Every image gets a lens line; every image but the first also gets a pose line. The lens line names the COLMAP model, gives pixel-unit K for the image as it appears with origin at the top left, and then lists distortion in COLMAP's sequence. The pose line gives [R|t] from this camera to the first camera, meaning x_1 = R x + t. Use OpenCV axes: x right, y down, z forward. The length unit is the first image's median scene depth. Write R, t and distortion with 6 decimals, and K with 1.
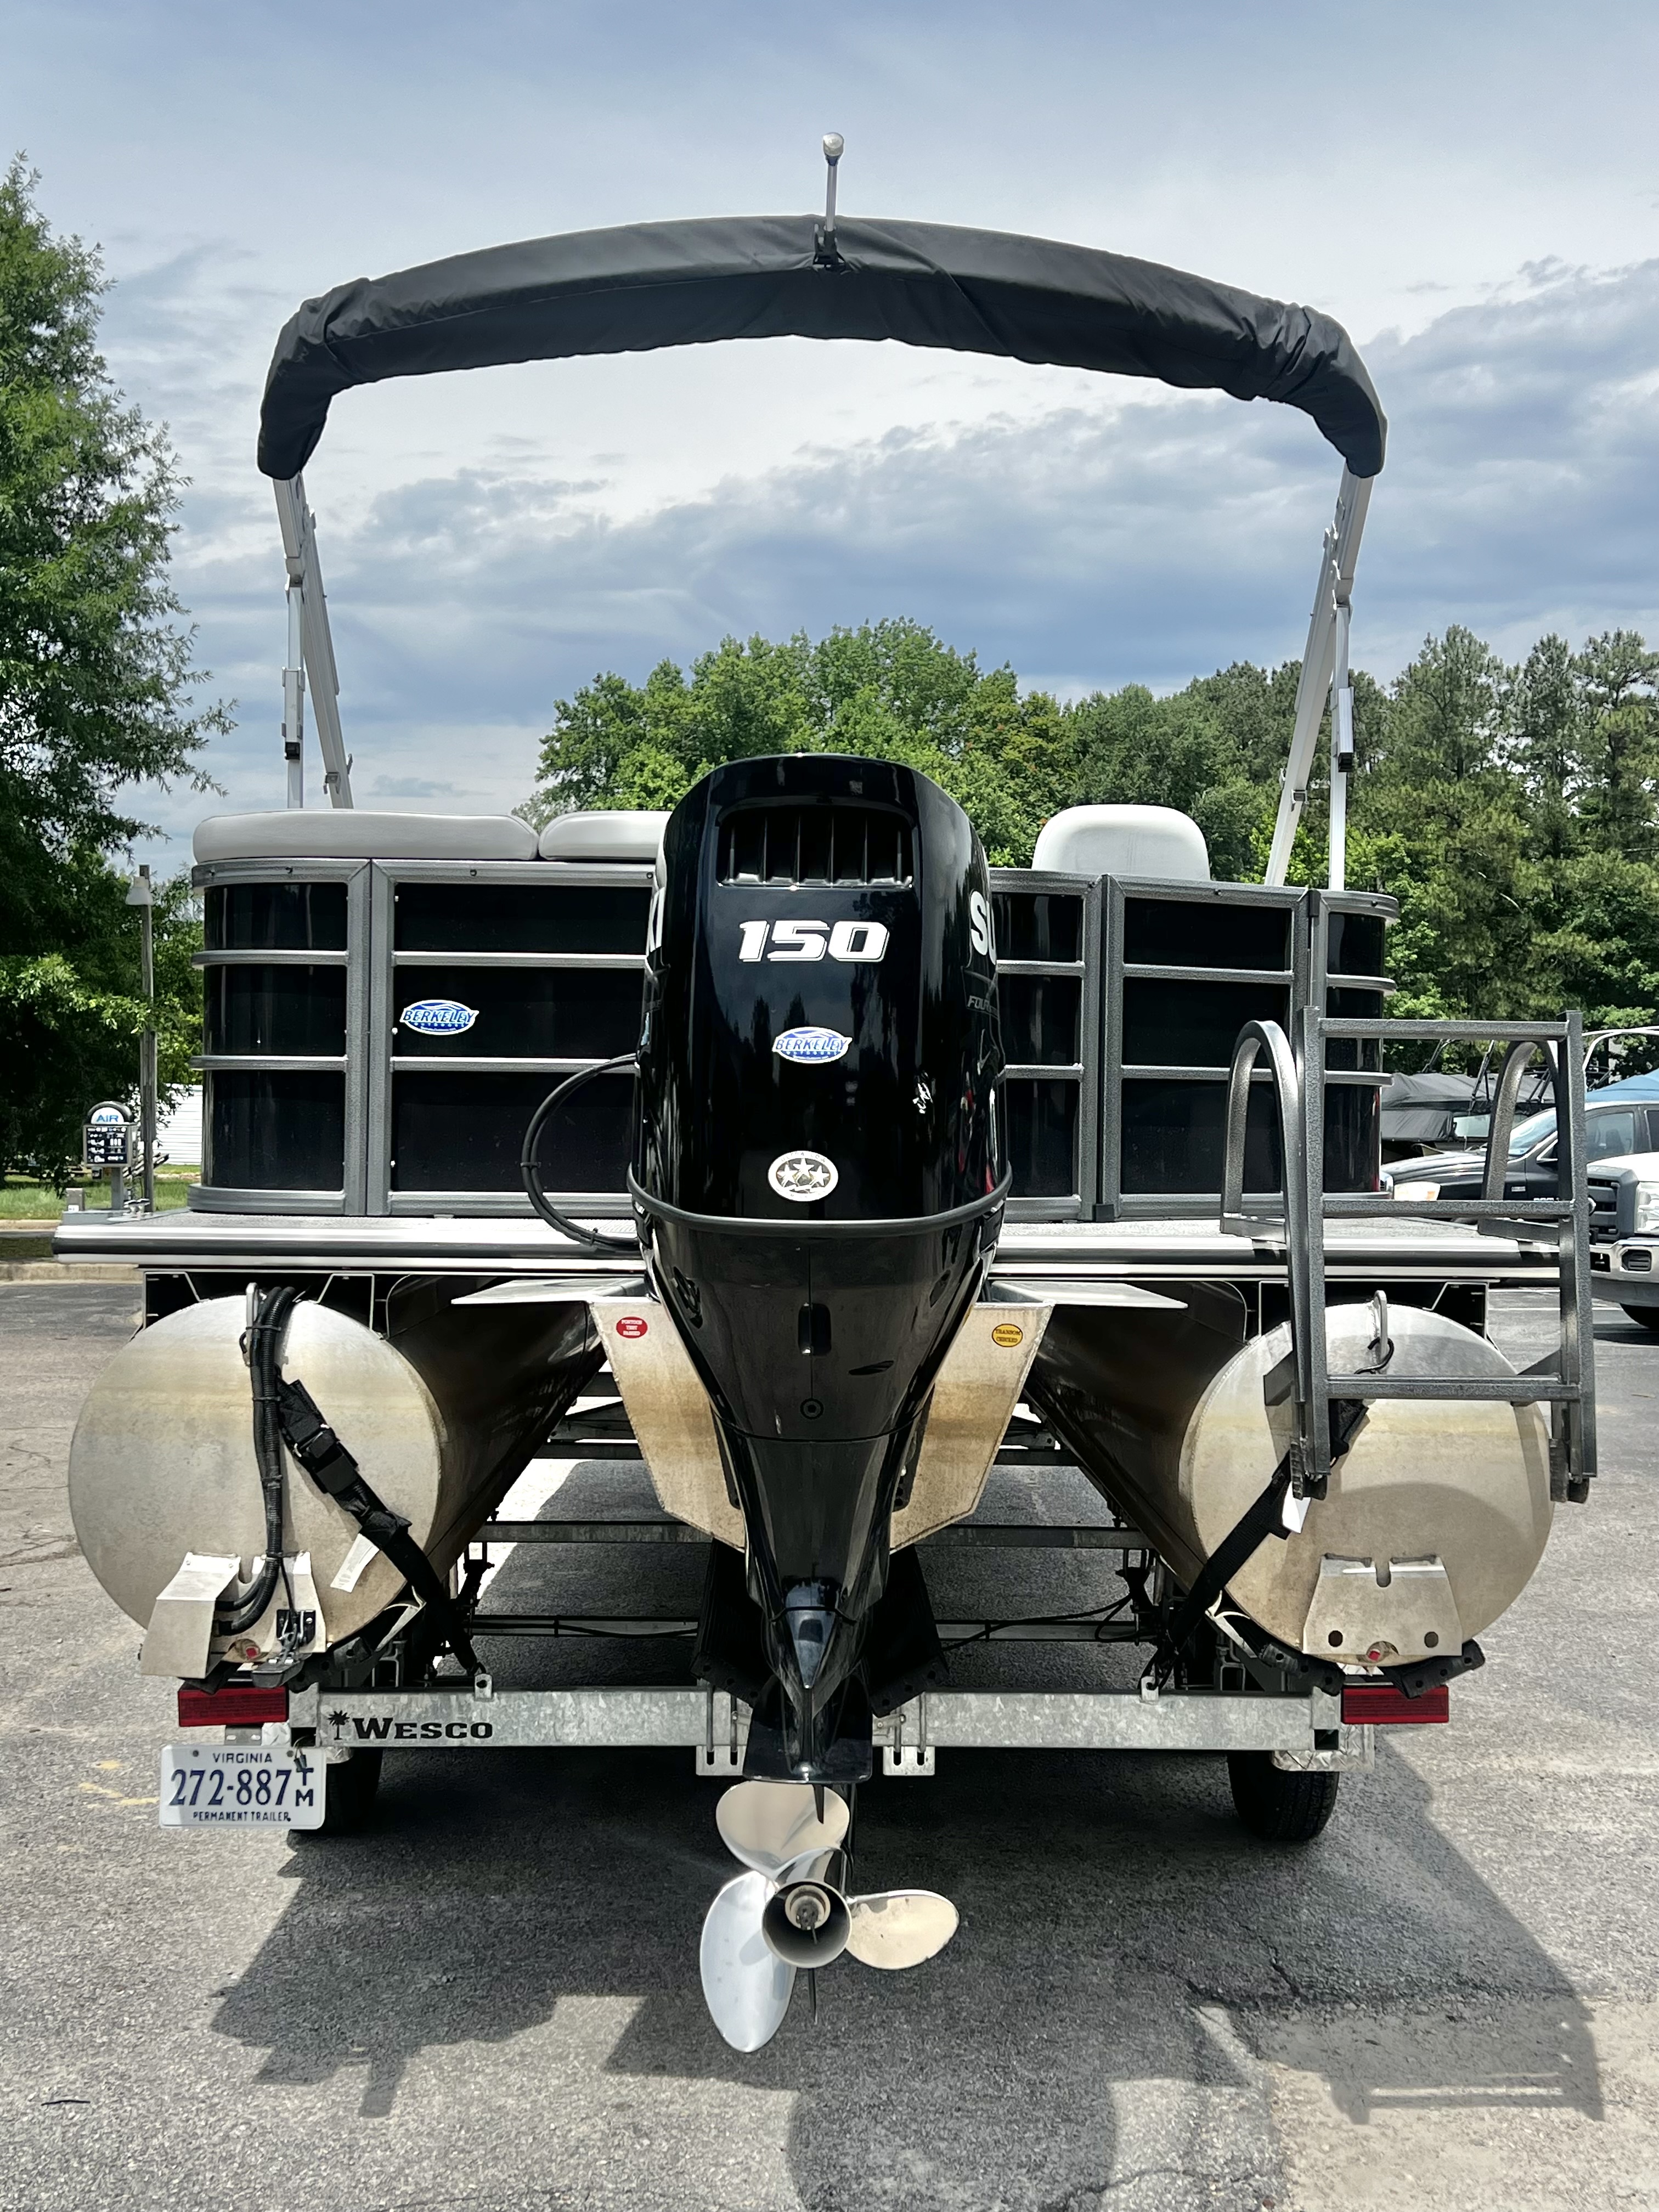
lens RADIAL K [[2377.6, 0, 829.5], [0, 2377.6, 1106.0], [0, 0, 1]] dist [0.052863, -0.004448]
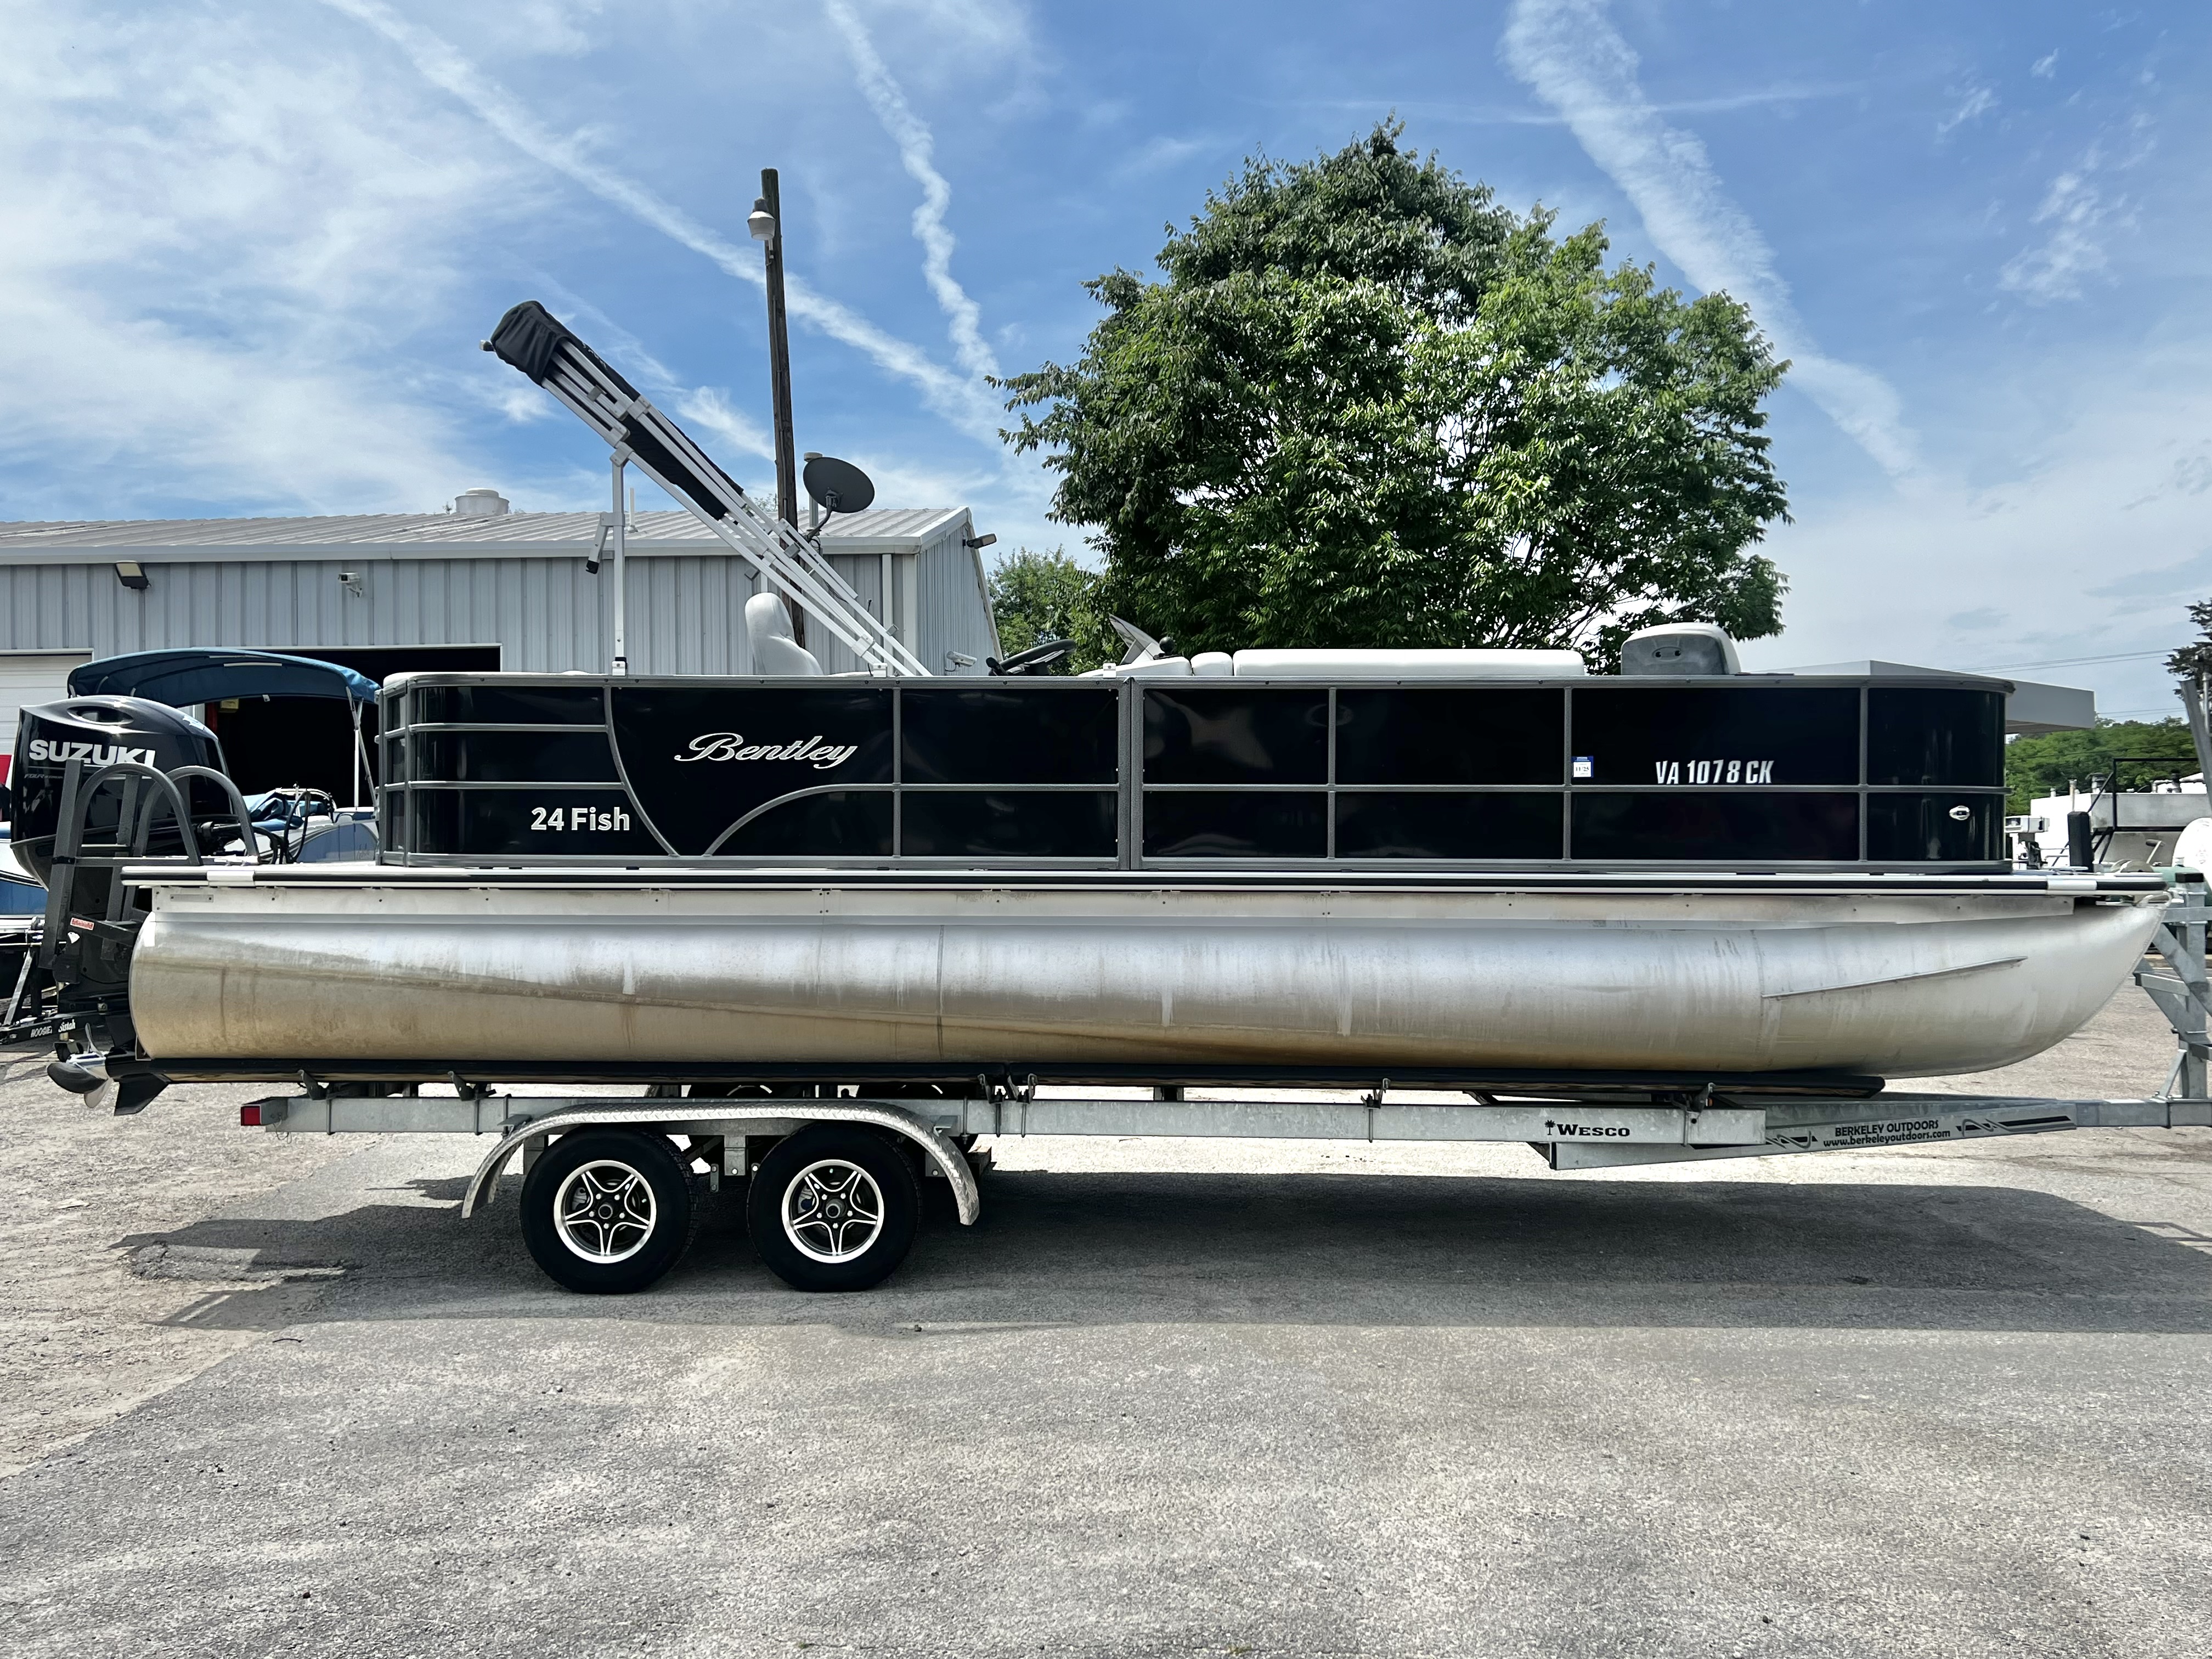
lens RADIAL K [[1843.3, 0, 1106.0], [0, 1843.3, 829.5], [0, 0, 1]] dist [0.058423, -0.006416]
pose [[-0.039760, -0.018025, -0.999047, 1.588423], [-0.000676, 0.999838, -0.018012, 0.044852], [0.999209, -0.000041, -0.039766, 1.616643]]
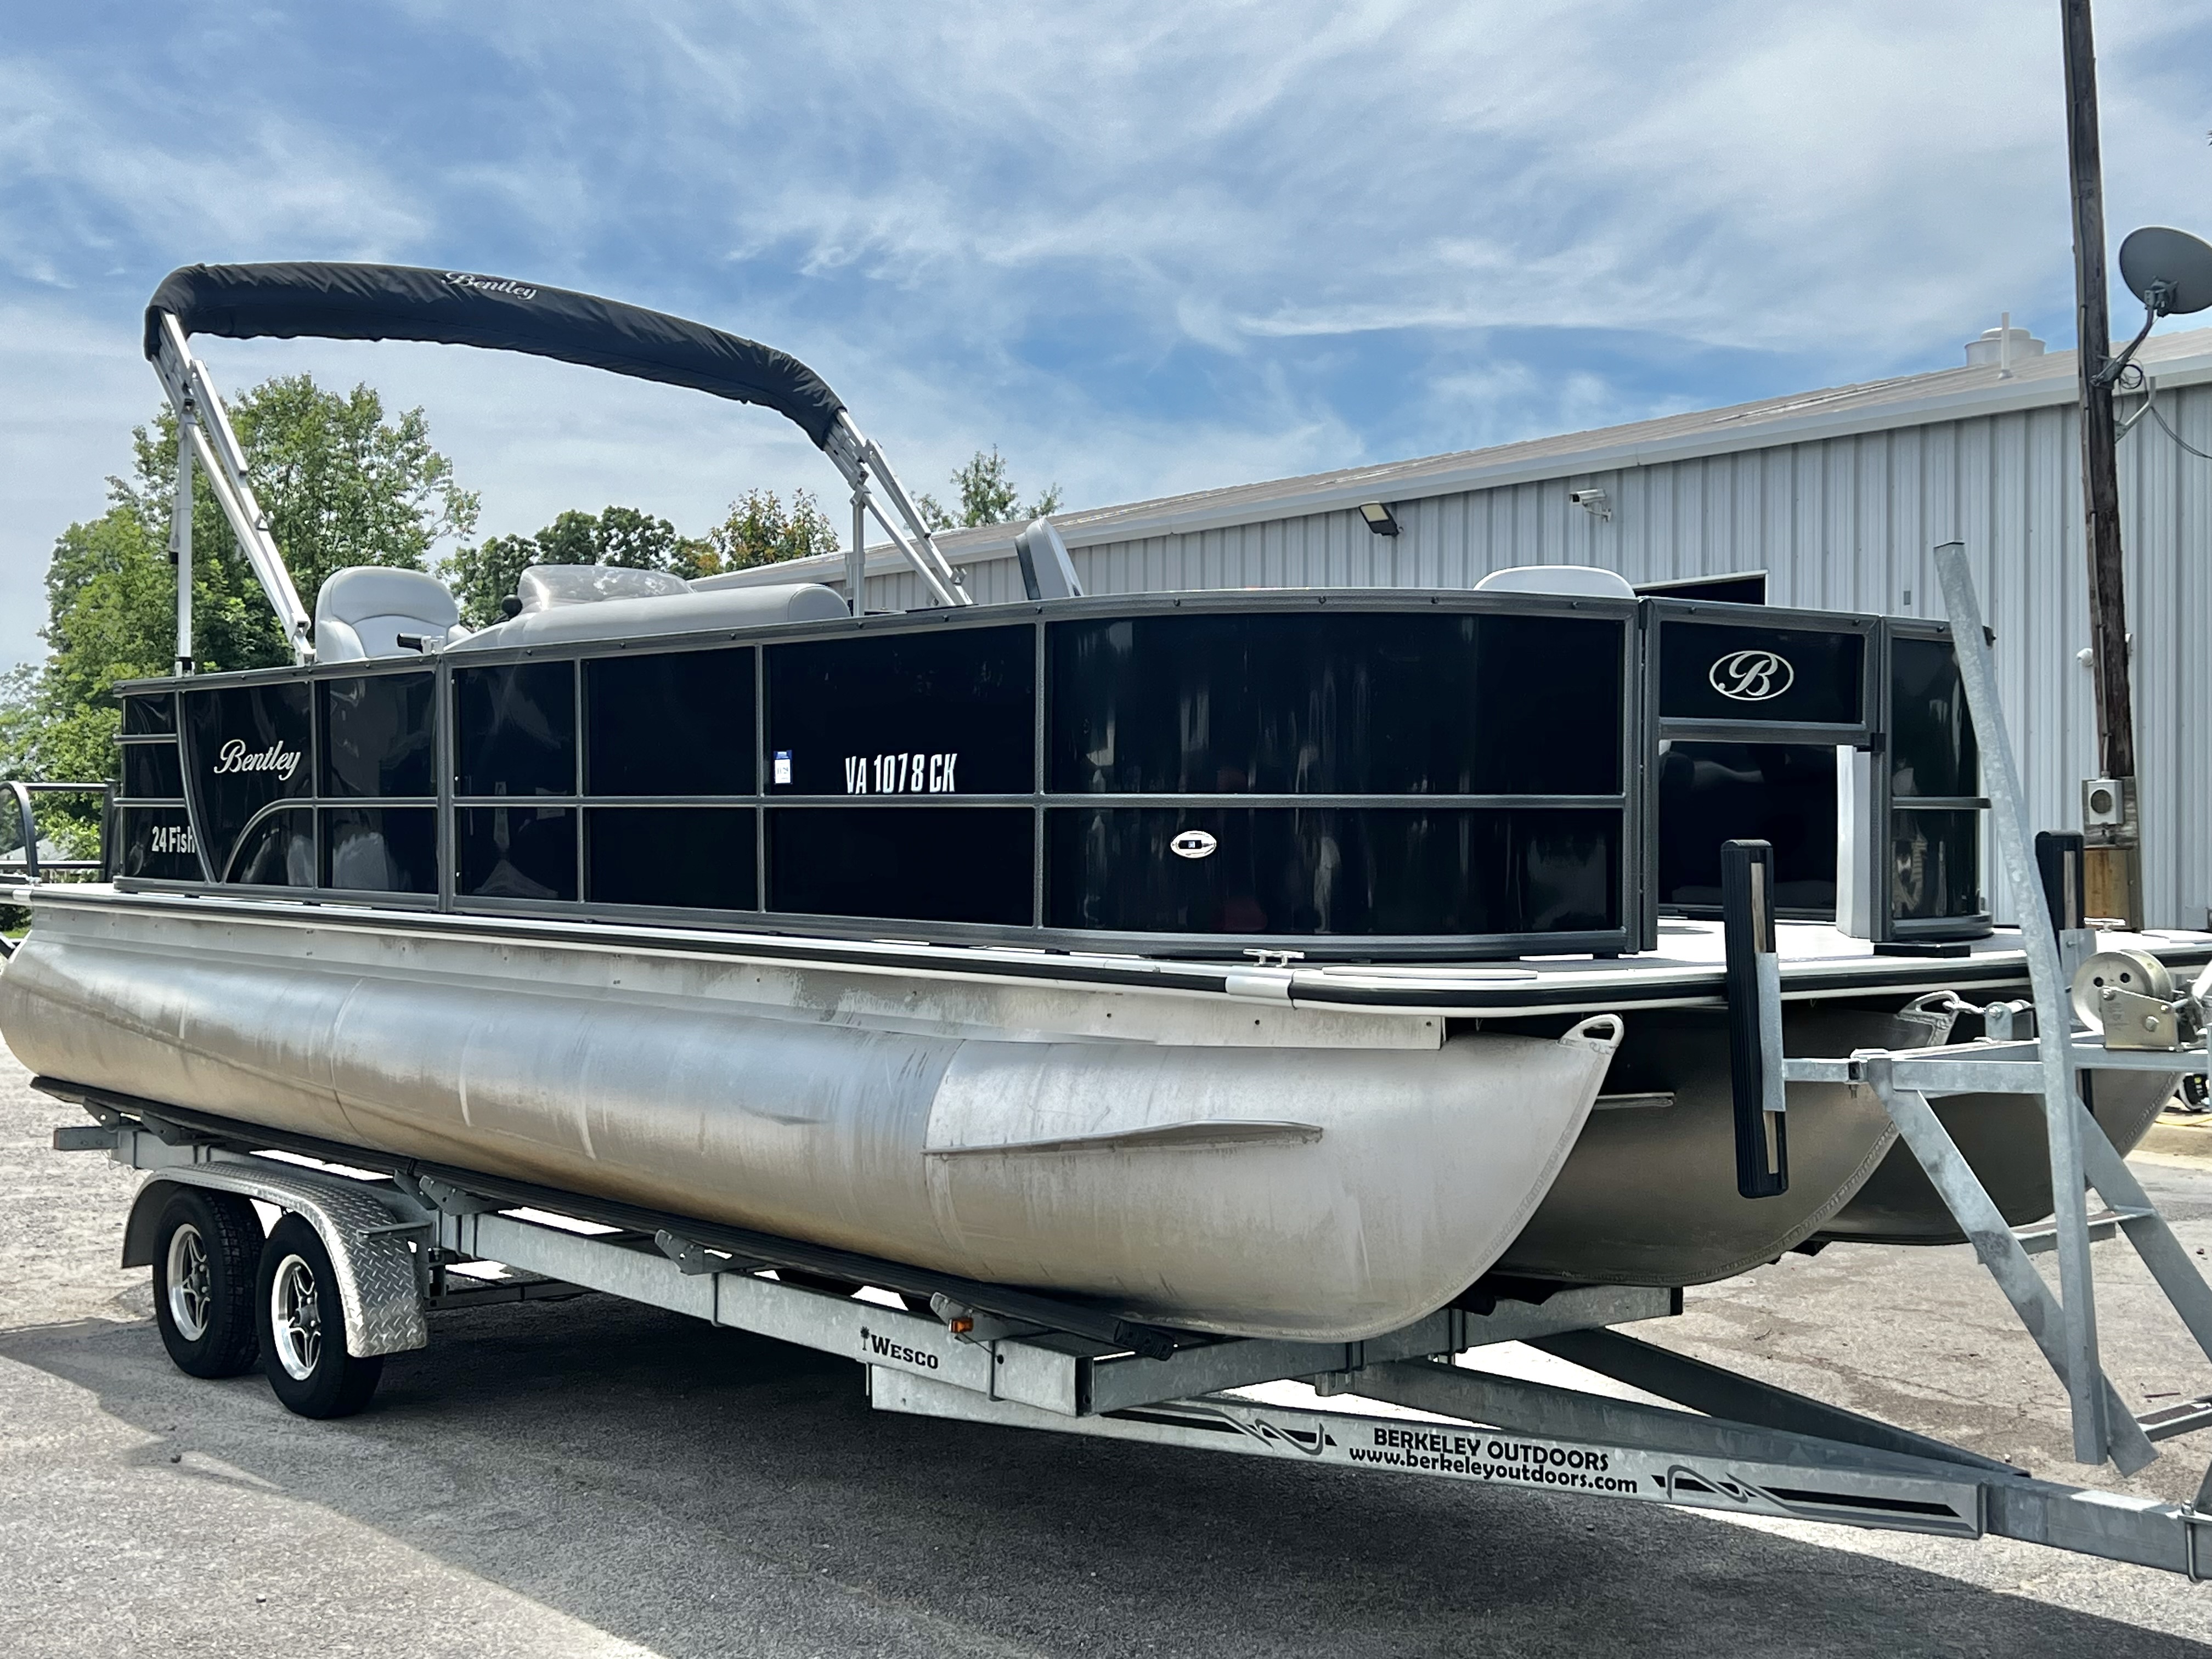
lens RADIAL K [[2828.3, 0, 1106.0], [0, 2828.3, 829.5], [0, 0, 1]] dist [0.115960, 0.008427]
pose [[-0.789145, -0.021809, -0.613820, 0.917801], [-0.019353, 0.999756, -0.010641, 0.014696], [0.613902, 0.003482, -0.789374, 3.032775]]
